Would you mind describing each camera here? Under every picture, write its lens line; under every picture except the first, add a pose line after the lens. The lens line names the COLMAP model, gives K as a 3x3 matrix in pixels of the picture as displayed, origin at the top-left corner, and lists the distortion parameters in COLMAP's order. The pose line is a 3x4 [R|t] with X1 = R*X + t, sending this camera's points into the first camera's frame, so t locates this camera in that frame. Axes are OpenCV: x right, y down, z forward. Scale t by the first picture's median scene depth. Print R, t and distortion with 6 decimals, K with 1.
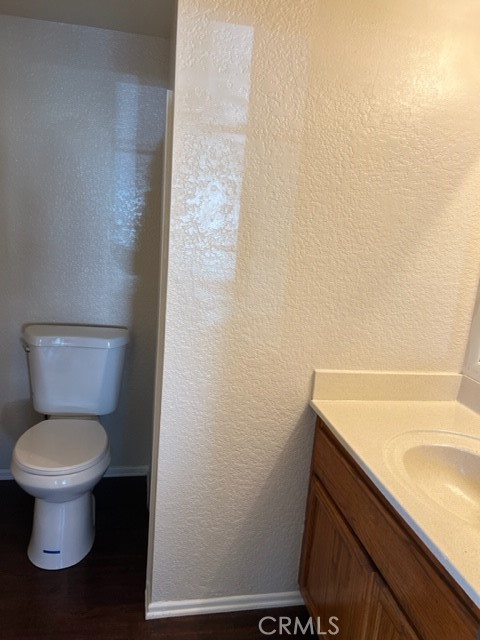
lens RADIAL K [[482.6, 0, 234.6], [0, 482.6, 328.2], [0, 0, 1]] dist [0.047473, -0.056875]
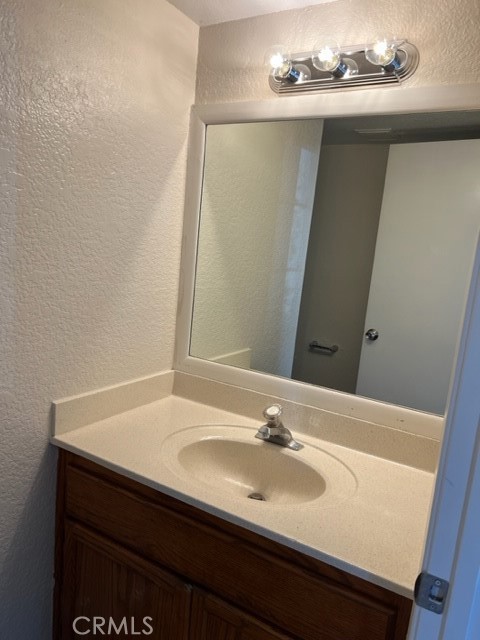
lens RADIAL K [[482.6, 0, 234.6], [0, 482.6, 328.2], [0, 0, 1]] dist [0.047473, -0.056875]
pose [[0.670445, -0.146950, 0.727261, -0.231914], [0.127896, 0.988407, 0.081813, -0.074709], [-0.730853, 0.038163, 0.681467, 0.169183]]
